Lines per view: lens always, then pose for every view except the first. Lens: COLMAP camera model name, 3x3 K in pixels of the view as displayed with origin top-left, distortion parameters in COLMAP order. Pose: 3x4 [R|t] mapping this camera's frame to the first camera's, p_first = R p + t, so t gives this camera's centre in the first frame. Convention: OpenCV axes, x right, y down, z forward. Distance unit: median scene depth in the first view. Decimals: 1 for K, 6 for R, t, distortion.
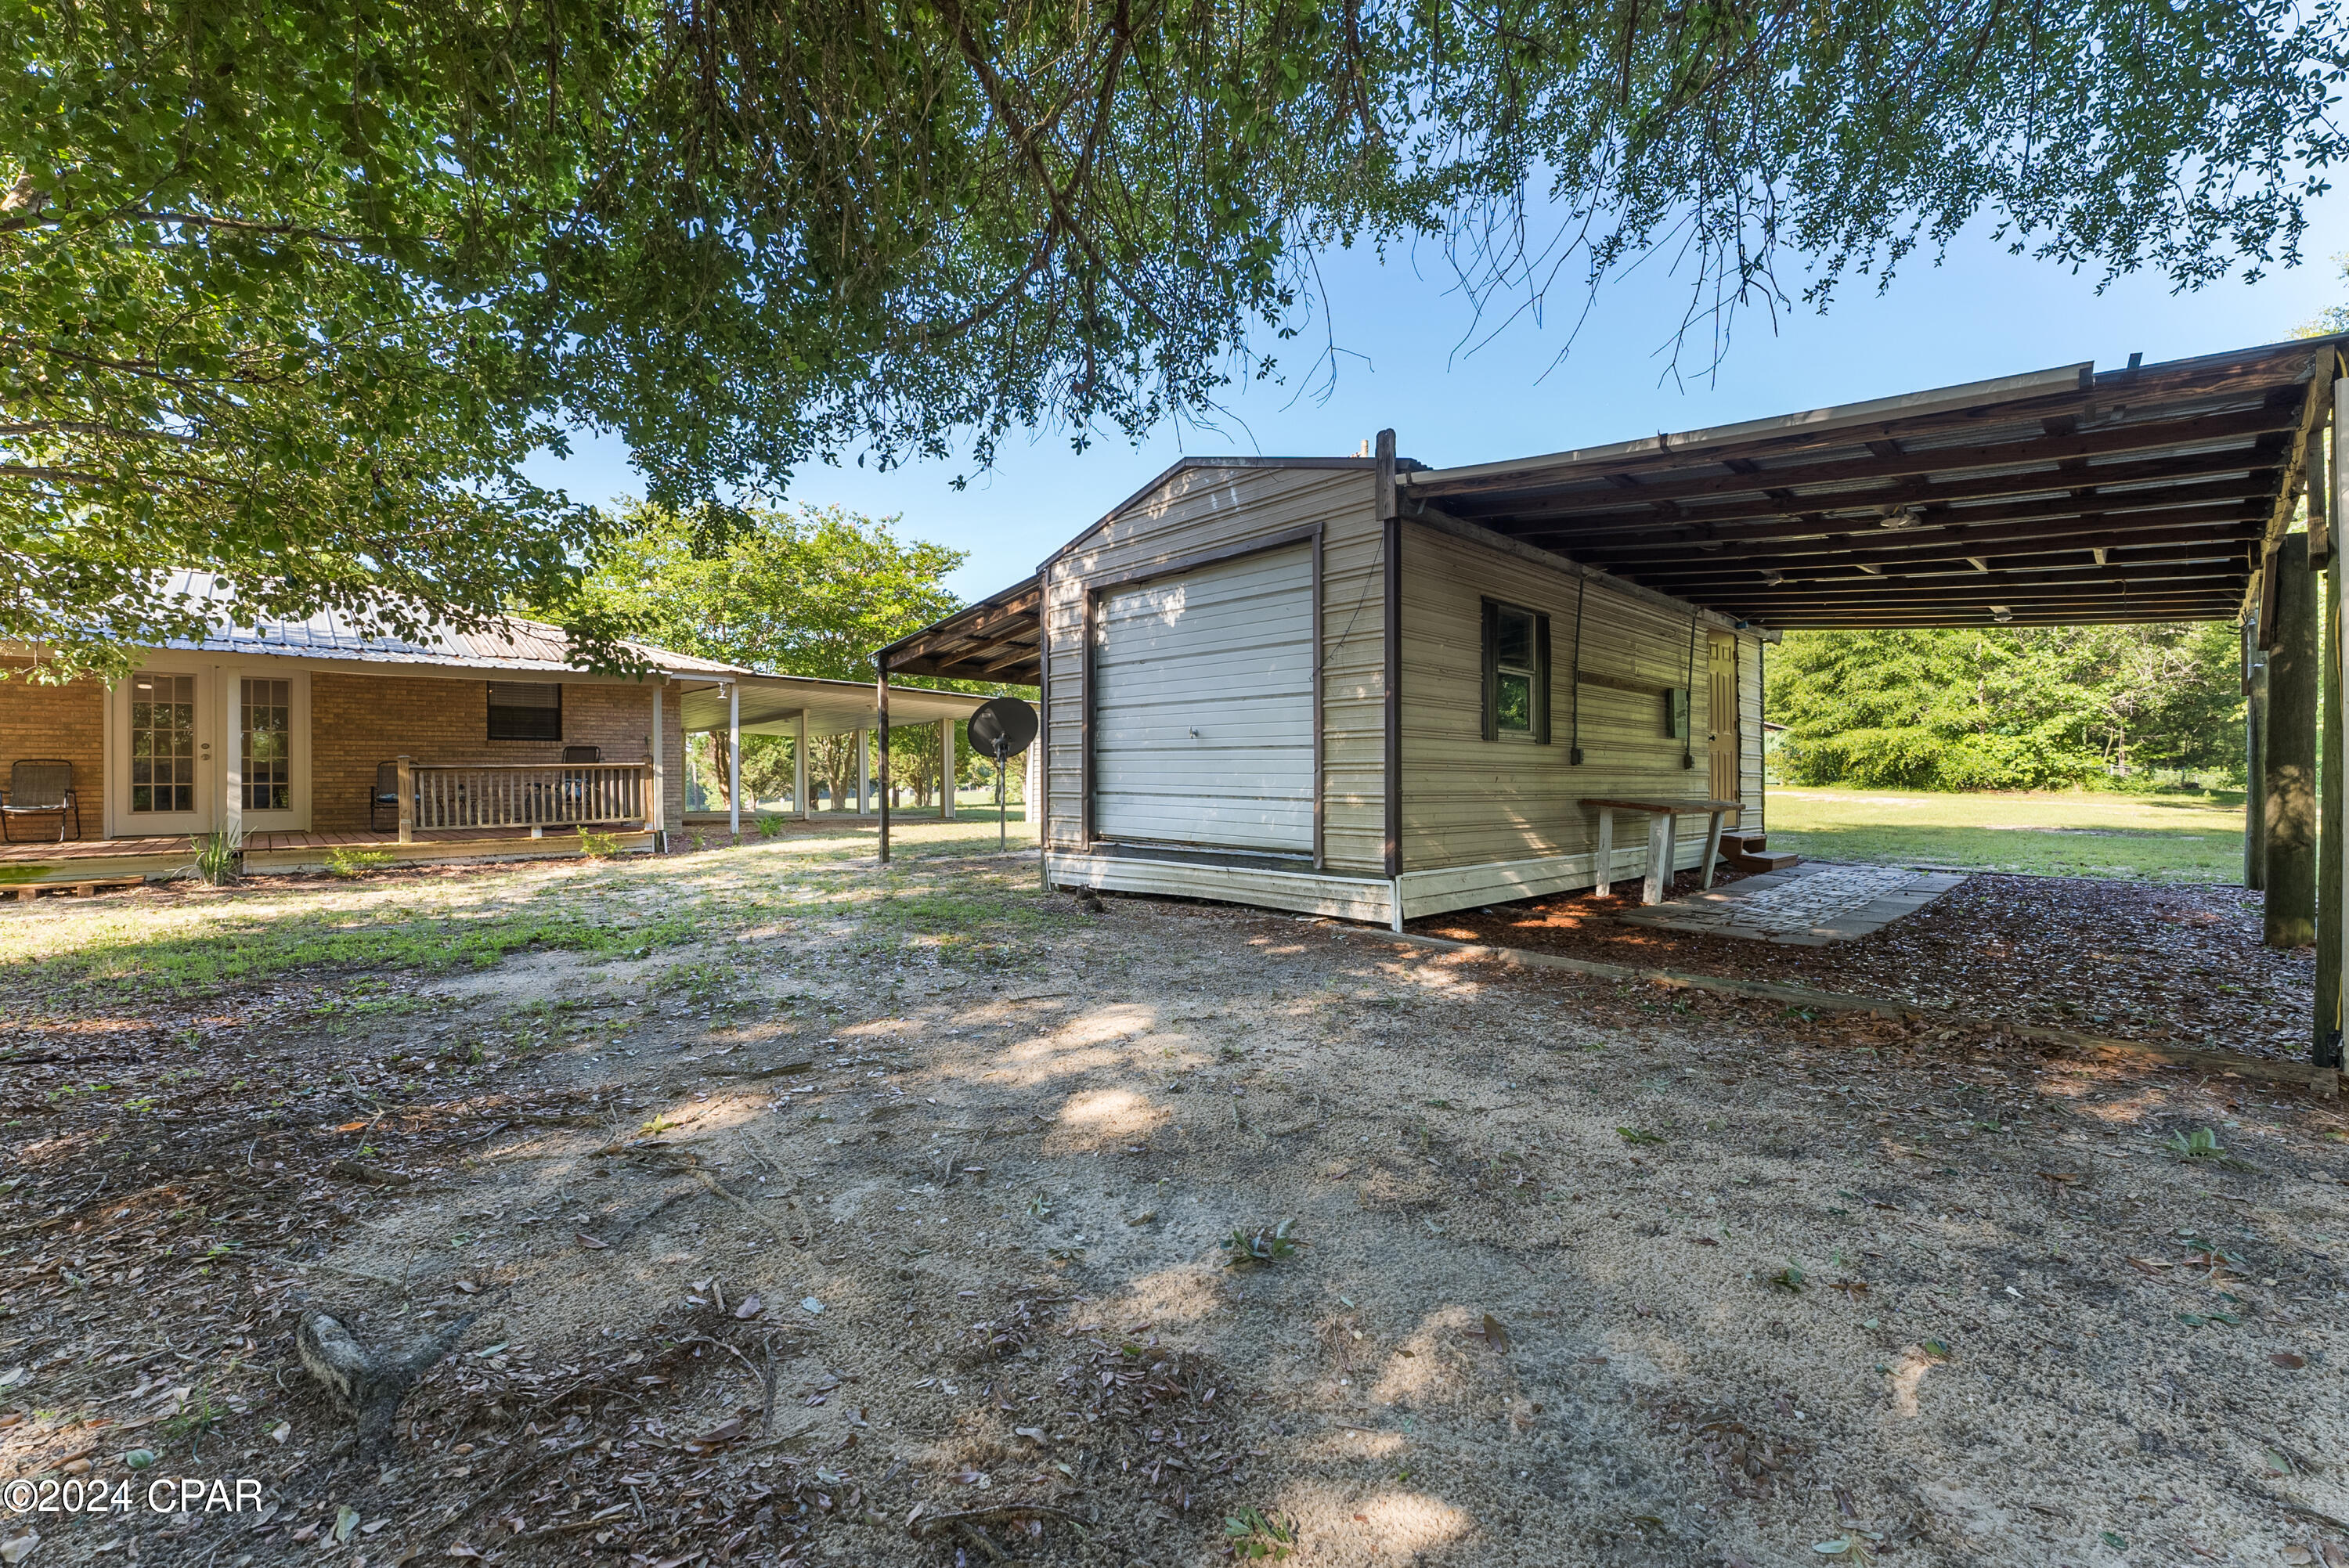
lens RADIAL K [[950.1, 0, 1174.5], [0, 950.1, 784.0], [0, 0, 1]] dist [0.000509, 0.000187]
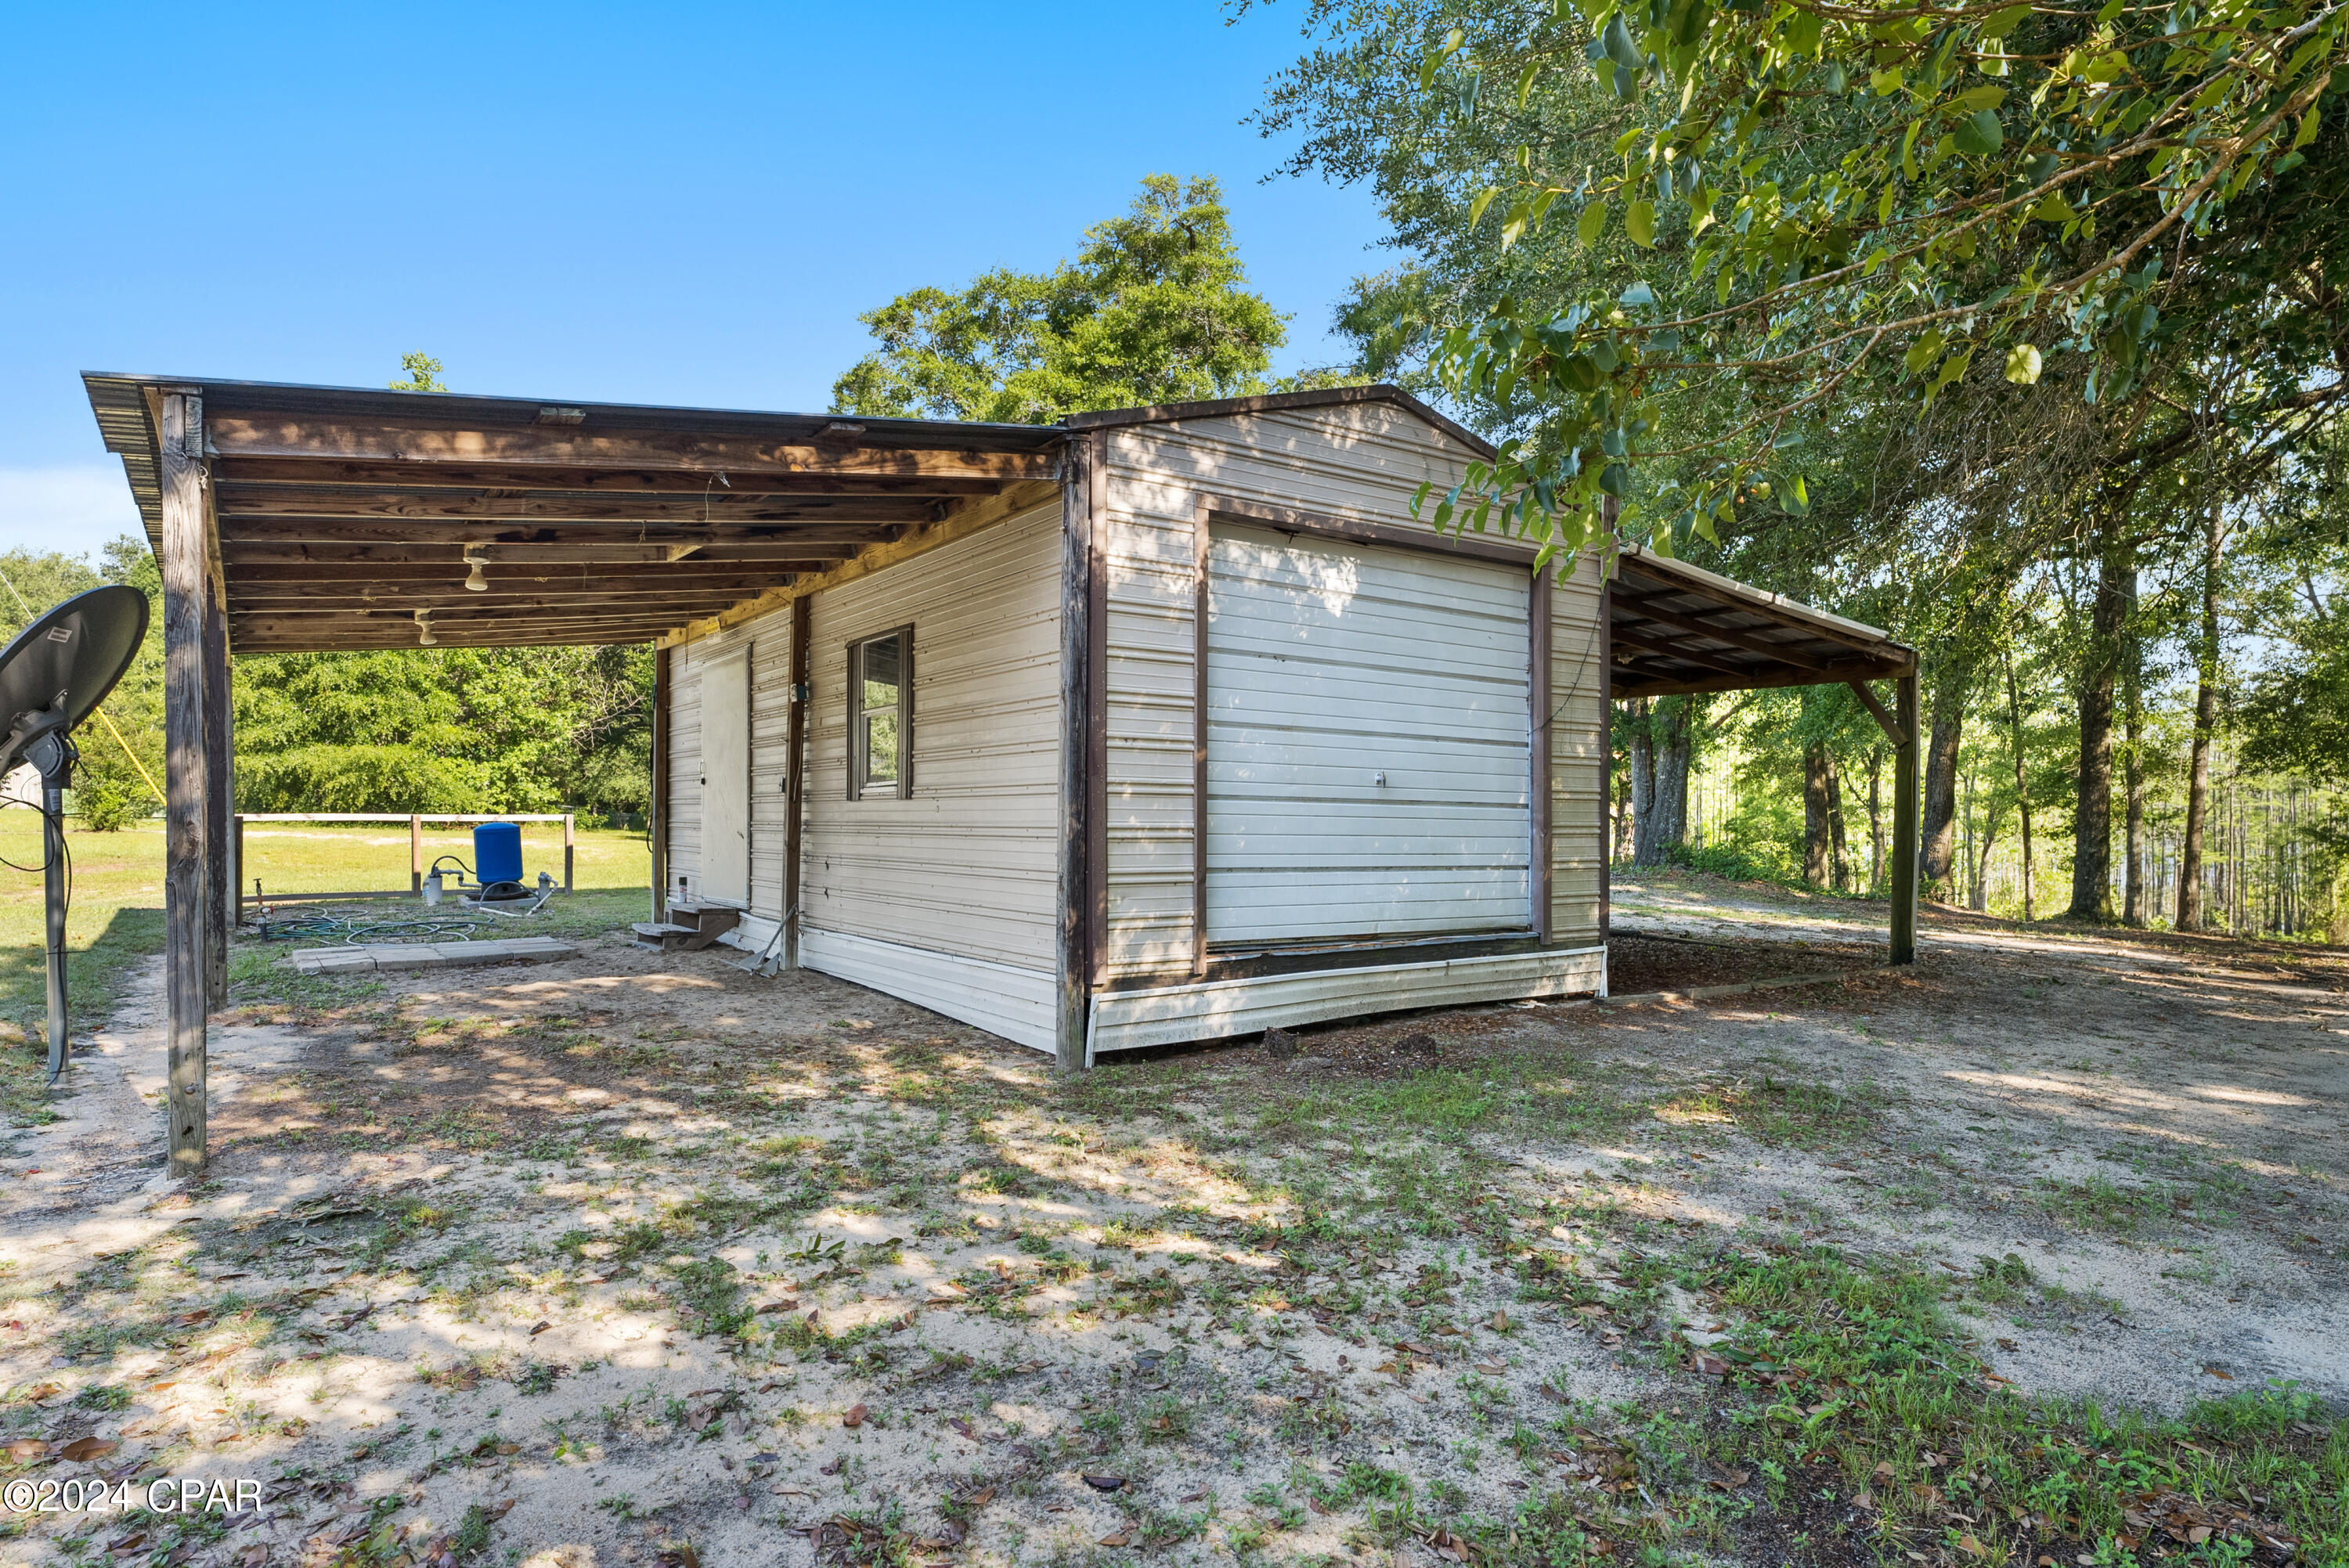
lens RADIAL K [[1296.4, 0, 1174.5], [0, 1296.4, 784.0], [0, 0, 1]] dist [0.002499, 0.000061]
pose [[0.141904, 0.022365, 0.989628, -0.835722], [-0.003017, 0.999750, -0.022161, -0.024504], [-0.989876, 0.000159, 0.141936, 0.894542]]
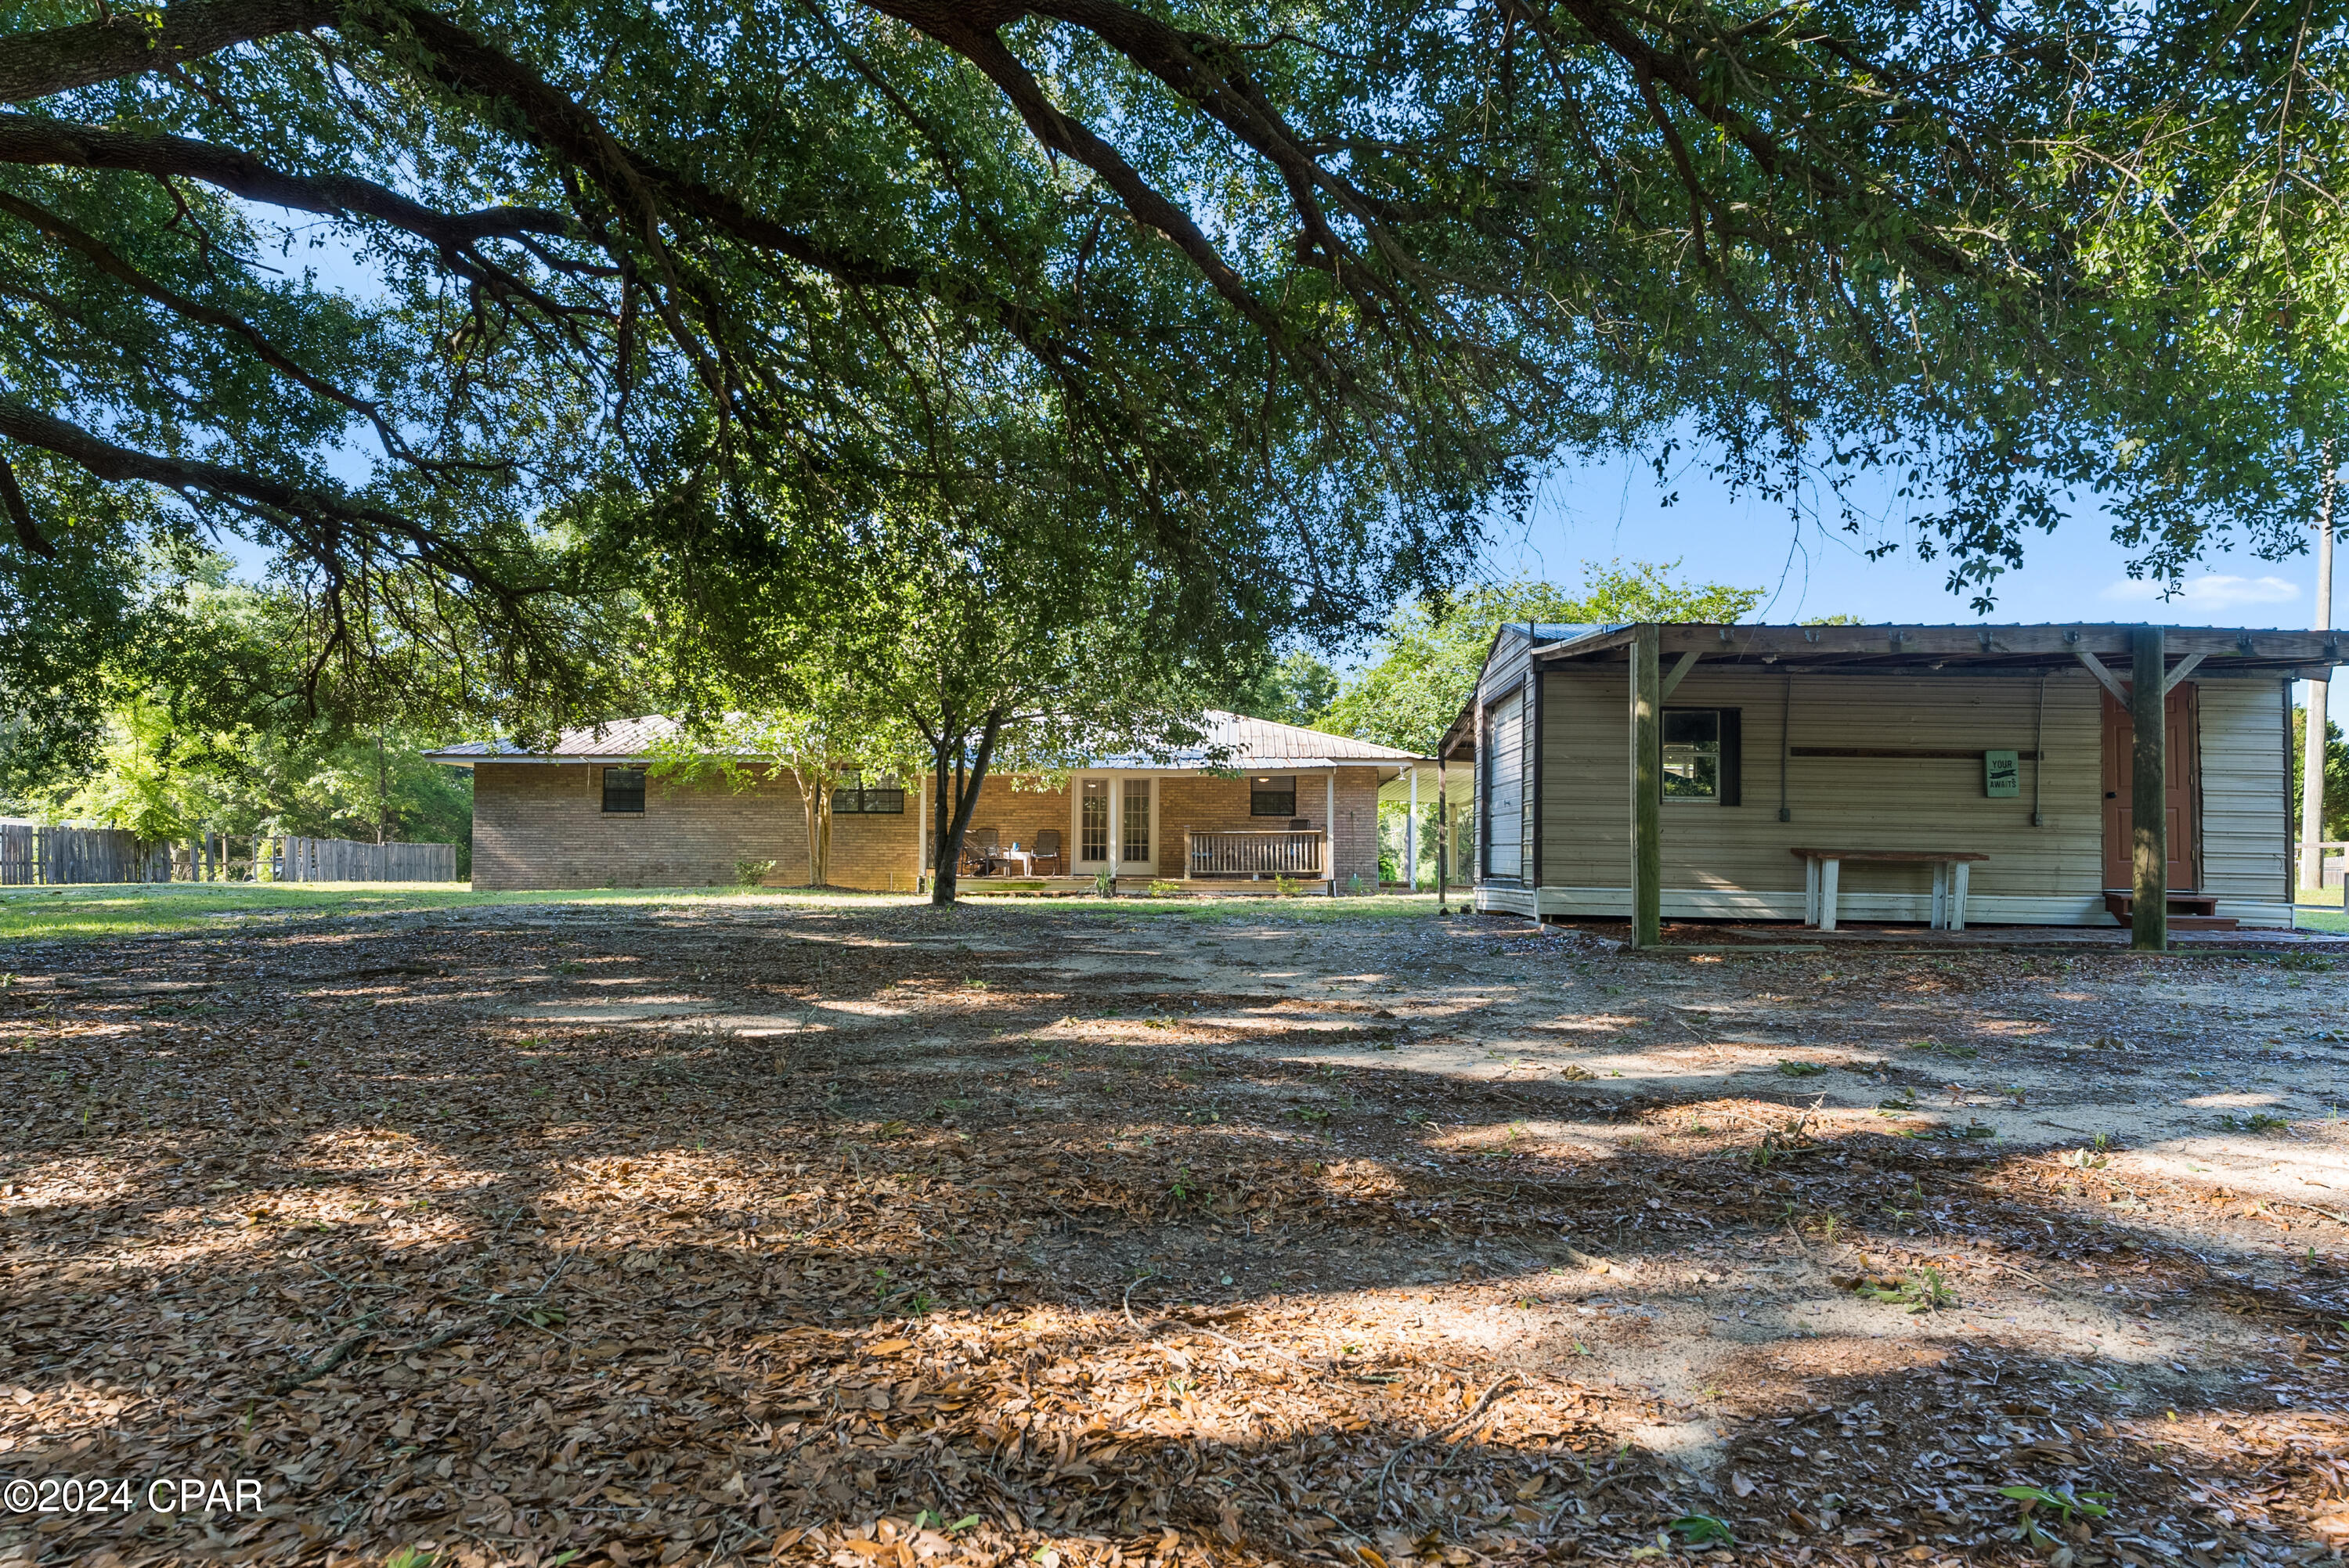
lens RADIAL K [[1372.6, 0, 1174.5], [0, 1372.6, 784.0], [0, 0, 1]] dist [-0.000050, -0.000007]
pose [[0.690777, -0.032189, -0.722351, 1.119422], [-0.017666, 0.997959, -0.061364, 0.055172], [0.722852, 0.055150, 0.688798, -0.816961]]
